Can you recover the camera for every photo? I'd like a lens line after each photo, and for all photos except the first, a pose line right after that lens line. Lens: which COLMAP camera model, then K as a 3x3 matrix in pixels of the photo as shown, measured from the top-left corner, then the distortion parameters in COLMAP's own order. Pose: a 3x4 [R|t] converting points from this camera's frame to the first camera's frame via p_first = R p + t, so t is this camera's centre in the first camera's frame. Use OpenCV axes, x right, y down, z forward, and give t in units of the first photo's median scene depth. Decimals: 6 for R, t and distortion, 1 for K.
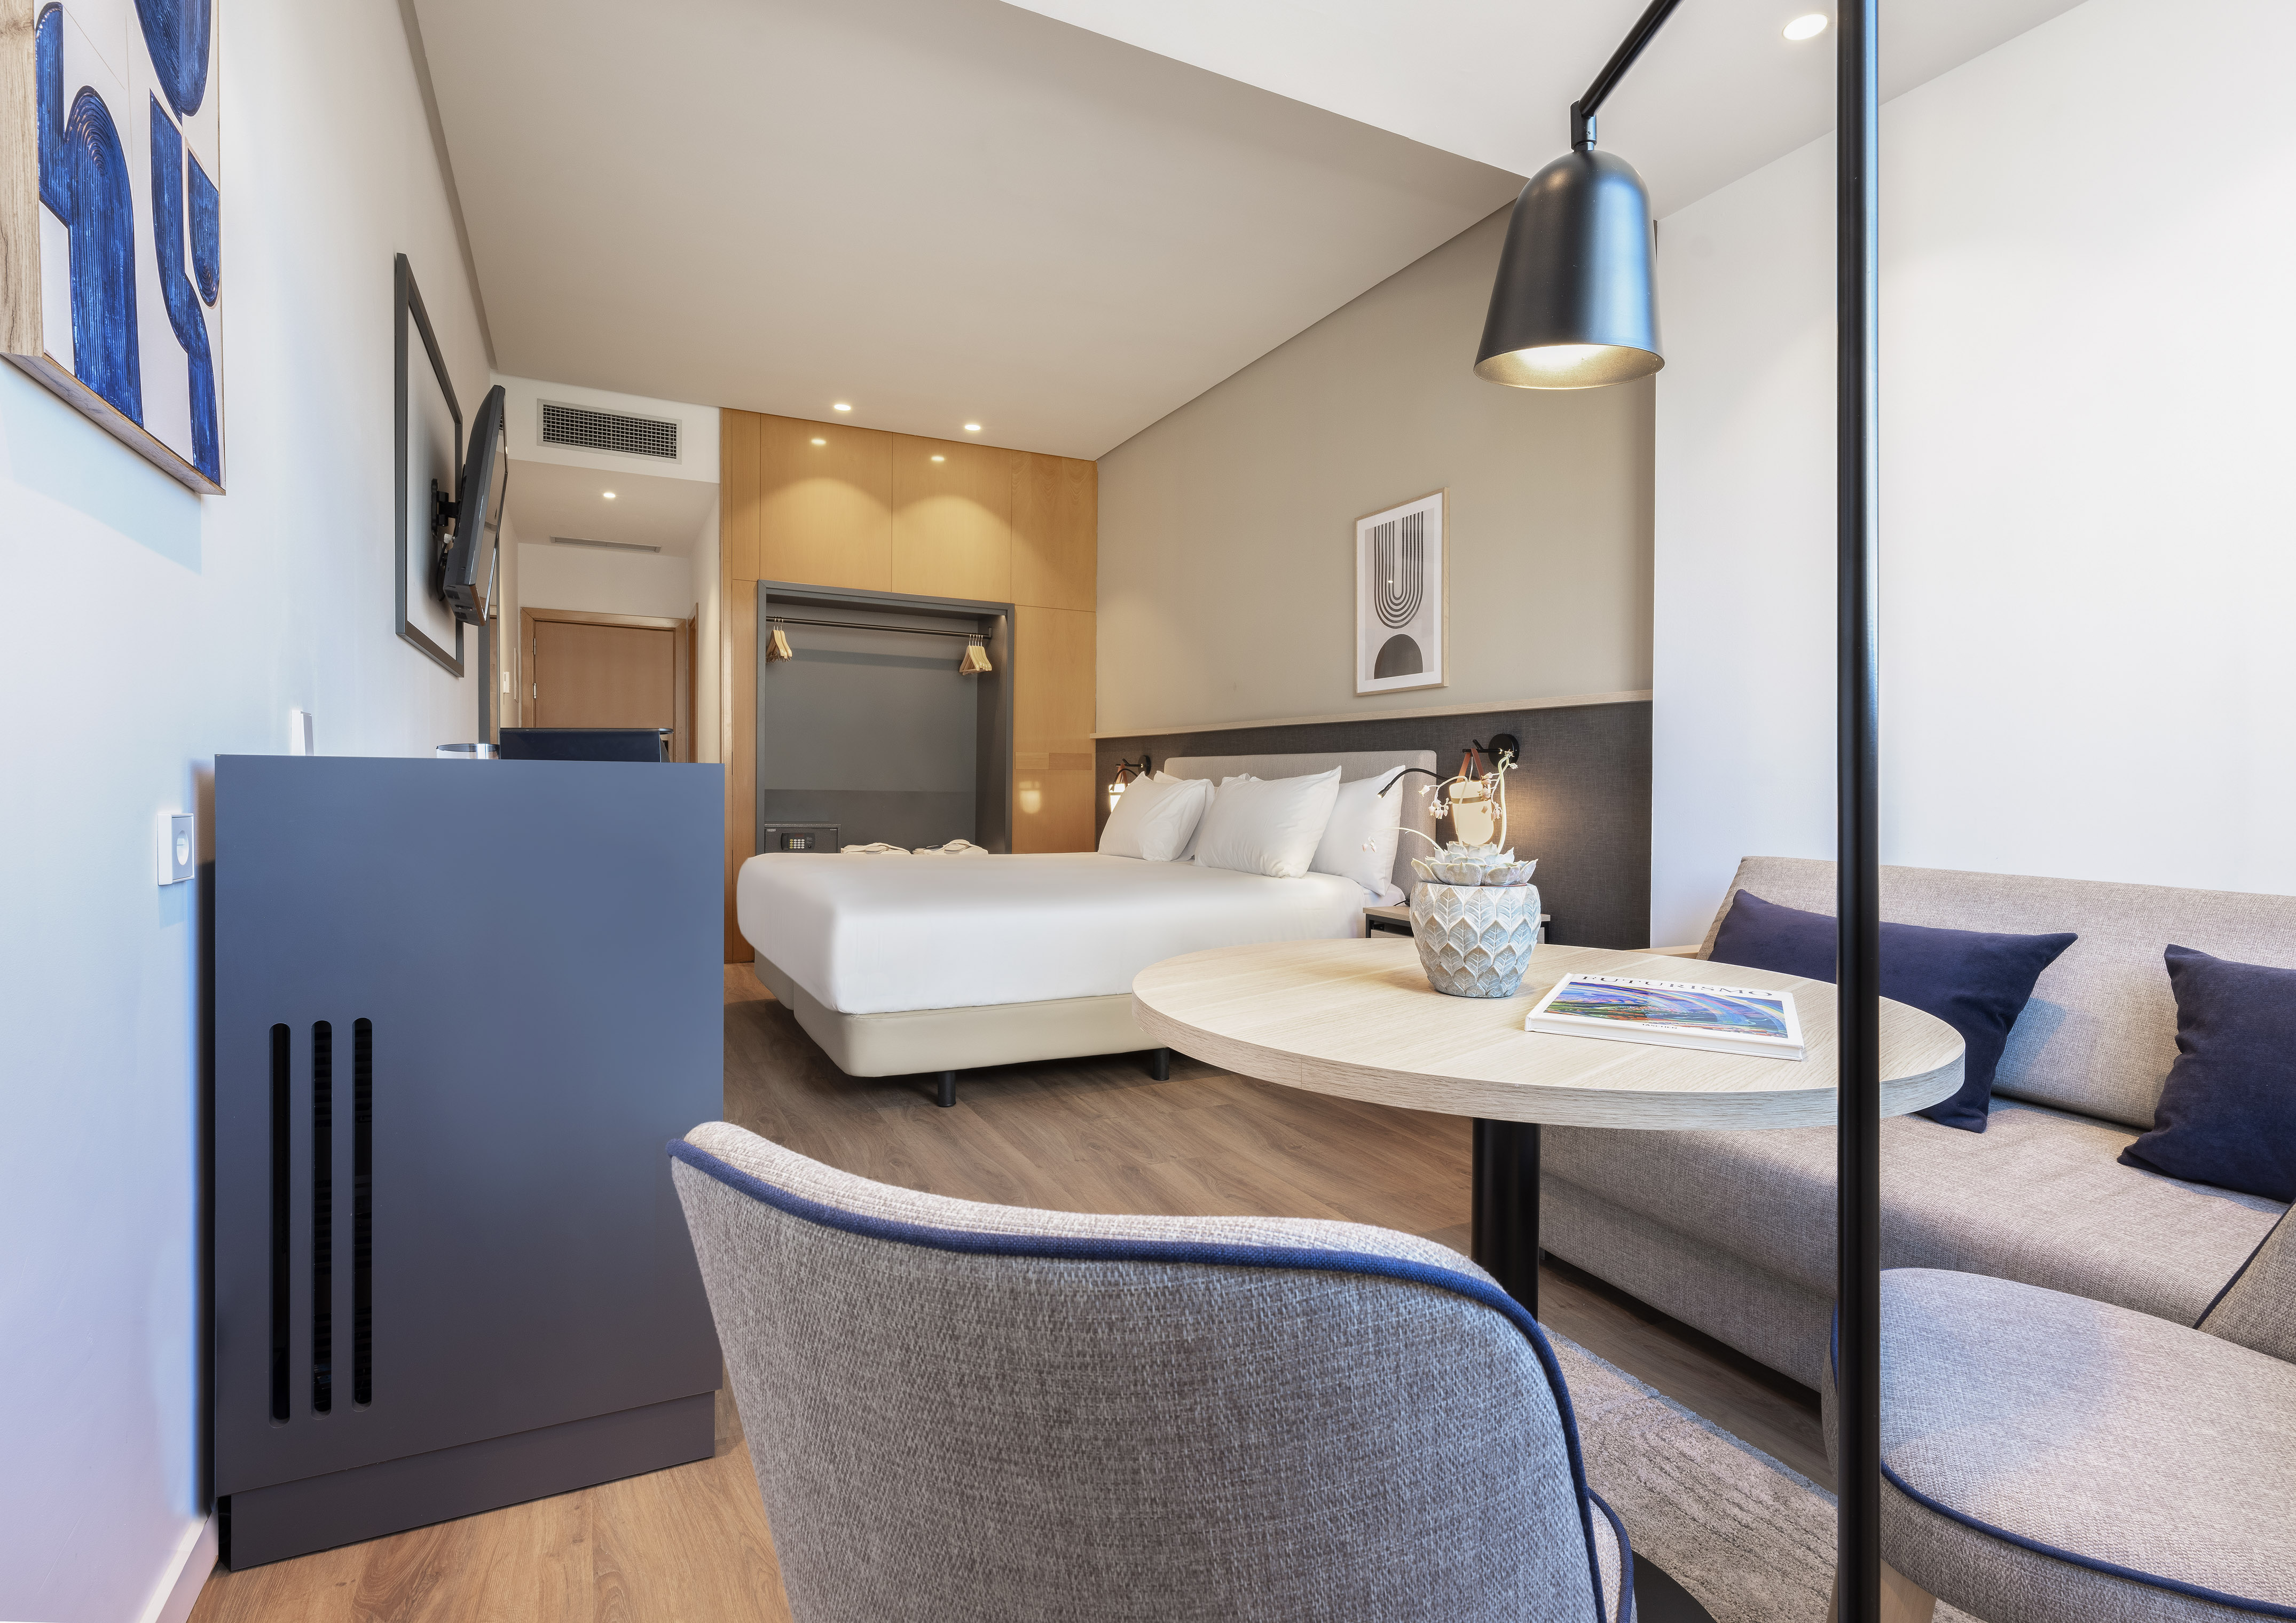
lens RADIAL K [[1115.1, 0, 1149.1], [0, 1115.1, 739.9], [0, 0, 1]] dist [0.000205, 0.000116]
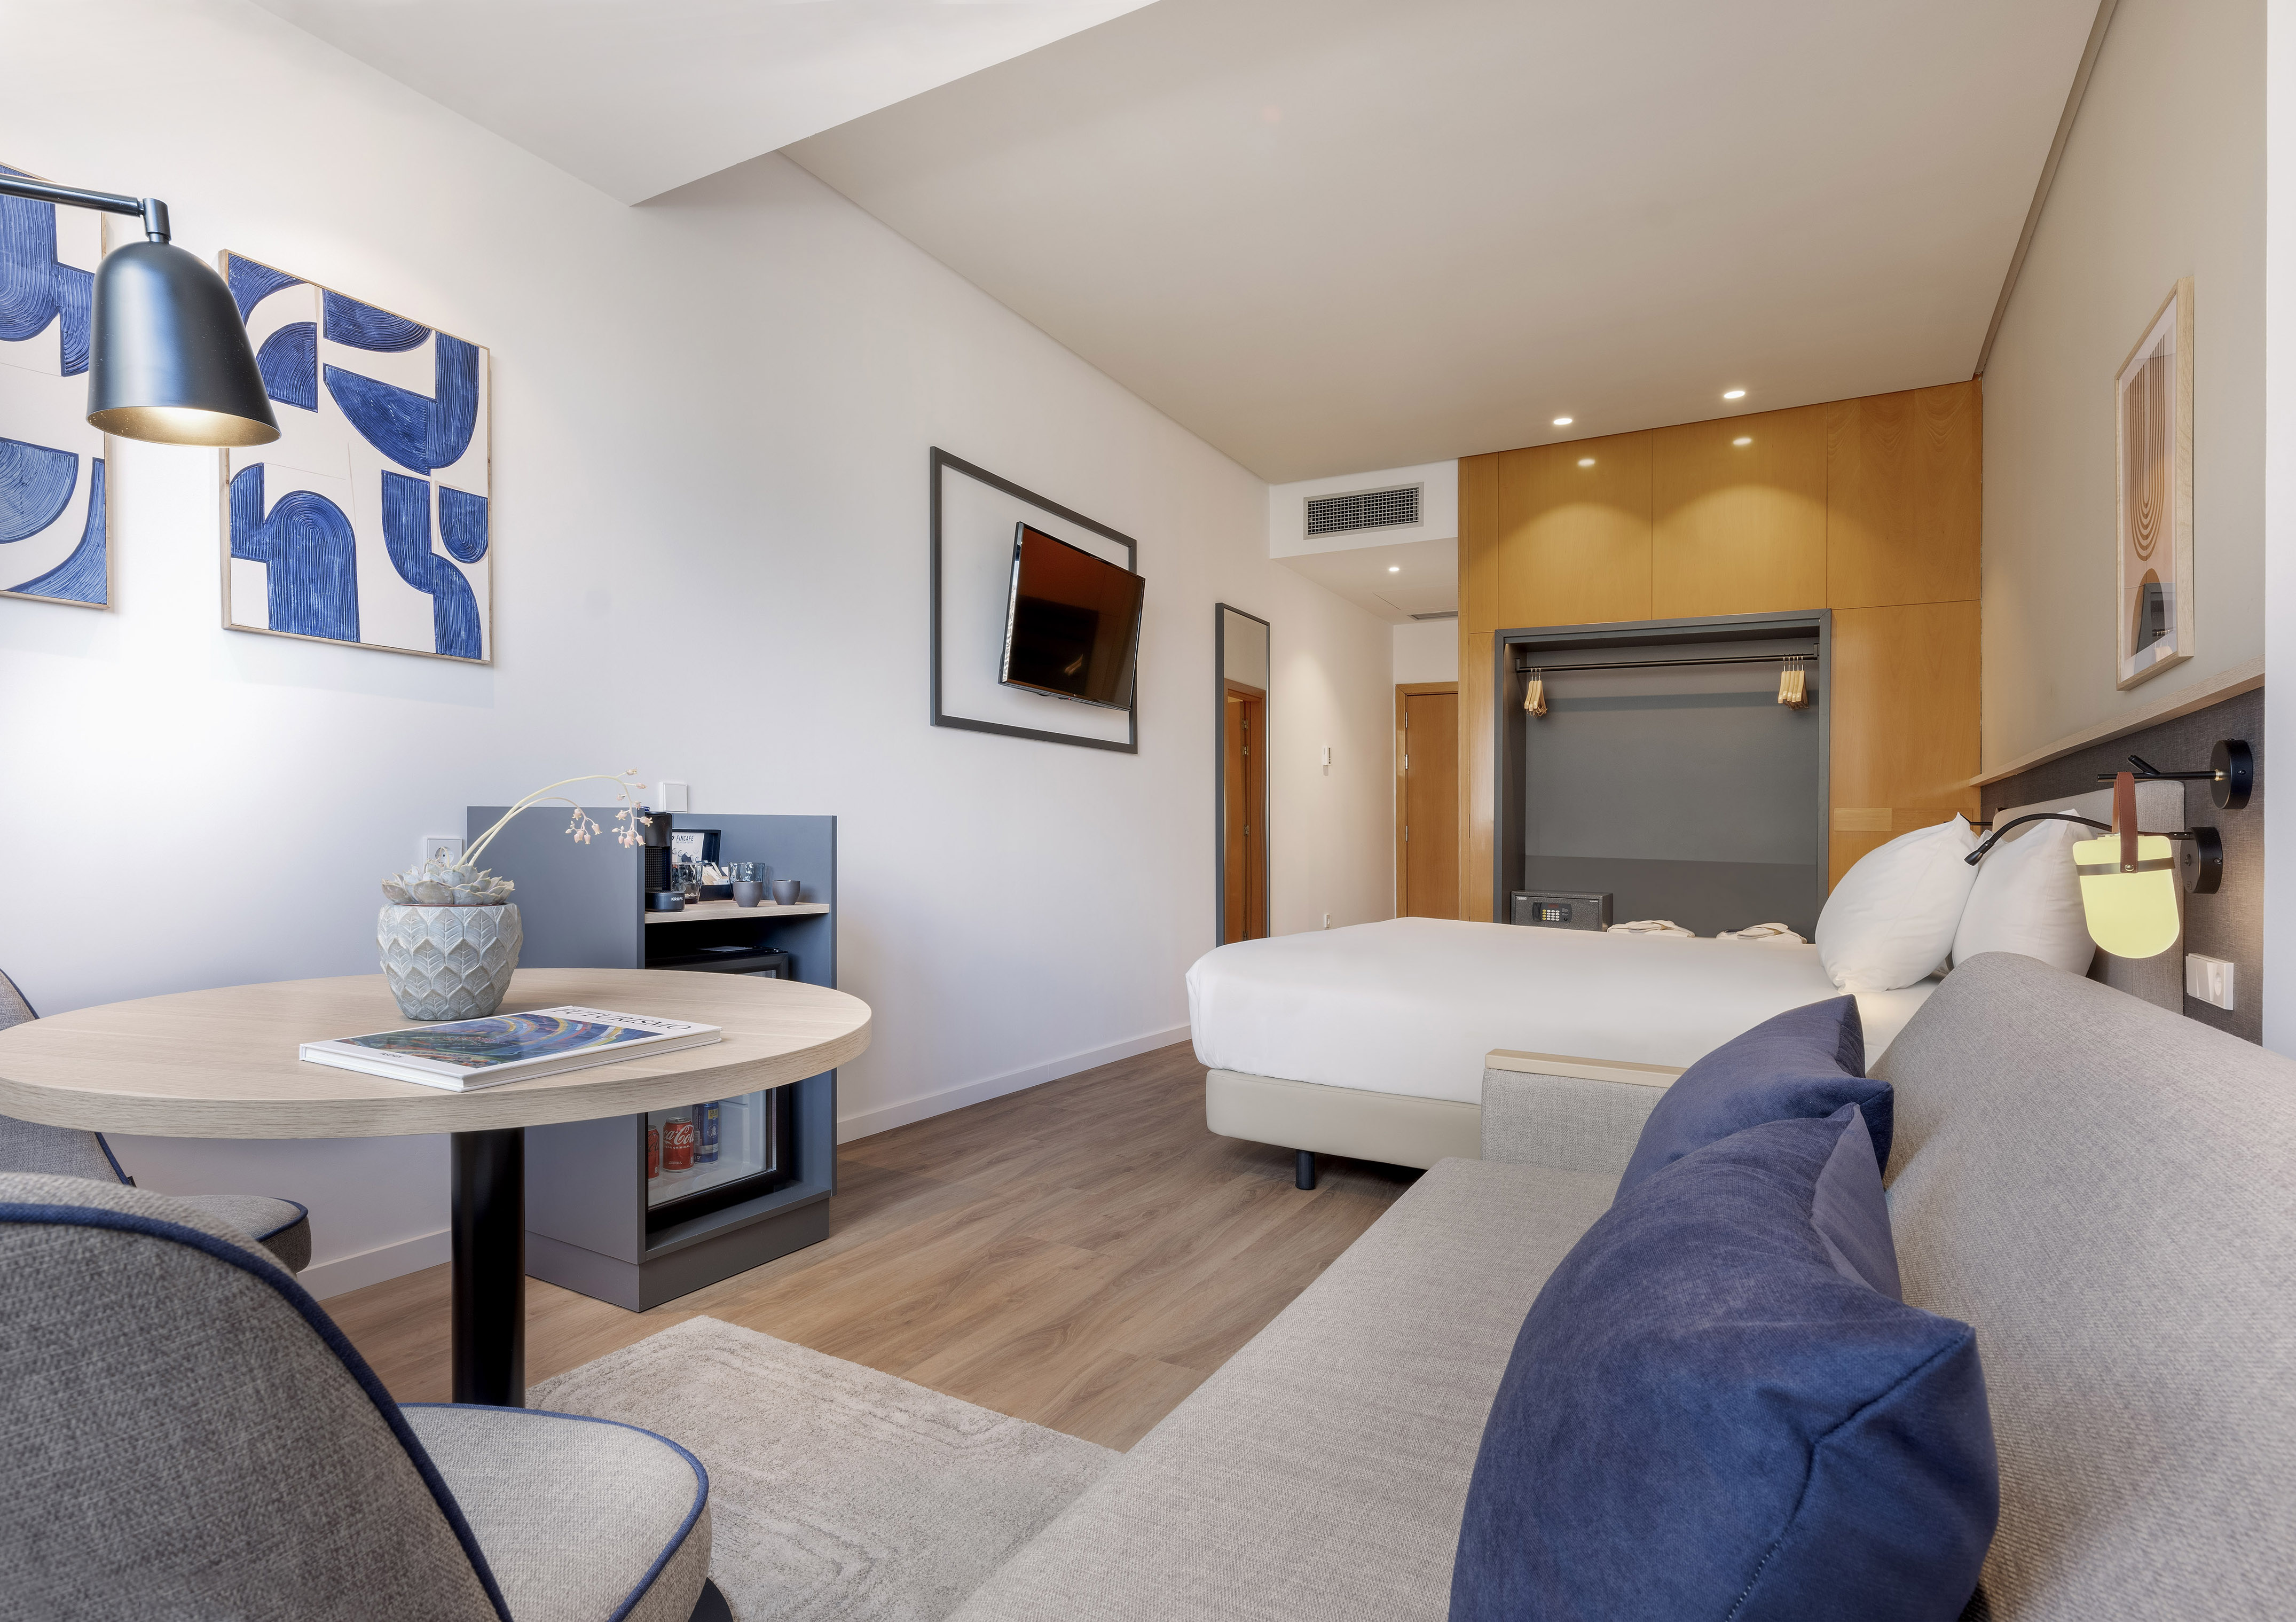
lens RADIAL K [[1187.8, 0, 1117.8], [0, 1187.8, 812.8], [0, 0, 1]] dist [0.003012, 0.000802]
pose [[0.546715, -0.018958, -0.837104, 0.304842], [0.018872, 0.999769, -0.010317, 0.013759], [0.837106, -0.010158, 0.546946, 0.183291]]
